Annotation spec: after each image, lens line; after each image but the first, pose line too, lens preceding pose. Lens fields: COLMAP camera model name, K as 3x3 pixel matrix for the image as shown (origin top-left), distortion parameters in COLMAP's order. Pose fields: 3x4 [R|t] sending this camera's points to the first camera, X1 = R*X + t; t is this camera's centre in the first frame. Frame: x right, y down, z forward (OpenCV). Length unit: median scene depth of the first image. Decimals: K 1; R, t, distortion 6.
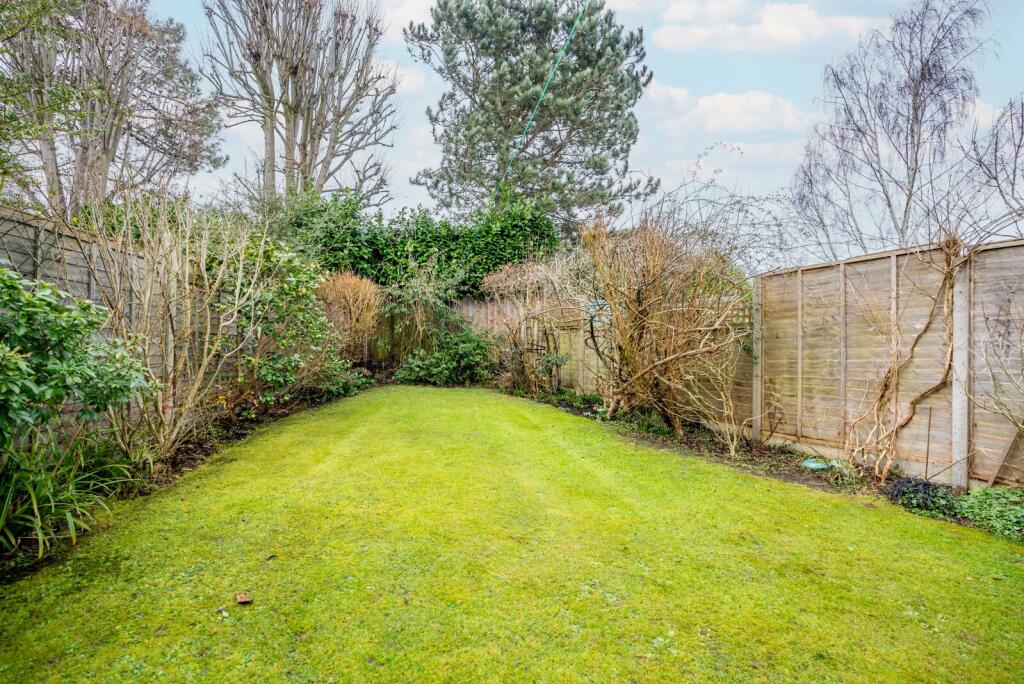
lens RADIAL K [[476.9, 0, 512.0], [0, 476.9, 342.0], [0, 0, 1]] dist [-0.068434, 0.028642]
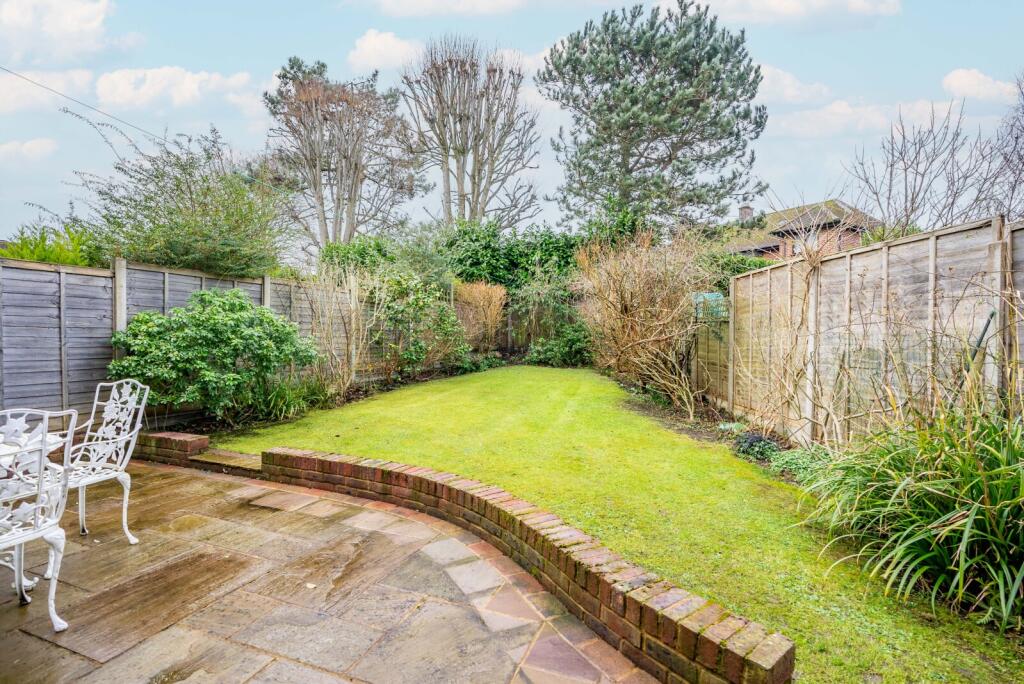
lens RADIAL K [[476.9, 0, 512.0], [0, 476.9, 342.0], [0, 0, 1]] dist [-0.068434, 0.028642]
pose [[0.908936, -0.000324, -0.416936, 0.249194], [0.011622, 0.999631, 0.024559, -0.004895], [0.416774, -0.027168, 0.908604, -0.178251]]
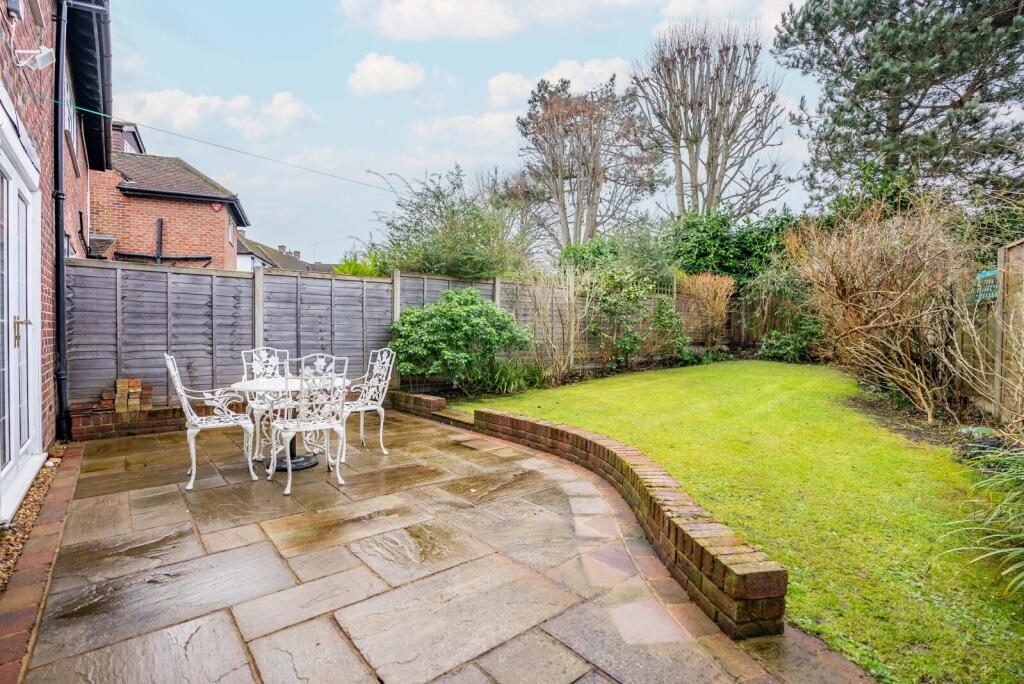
lens RADIAL K [[479.2, 0, 515.4], [0, 479.2, 339.2], [0, 0, 1]] dist [-0.060215, 0.008141]
pose [[0.590666, 0.003370, -0.806909, 0.336373], [0.016281, 0.999738, 0.016093, 0.007472], [0.806752, -0.022643, 0.590457, -0.184005]]
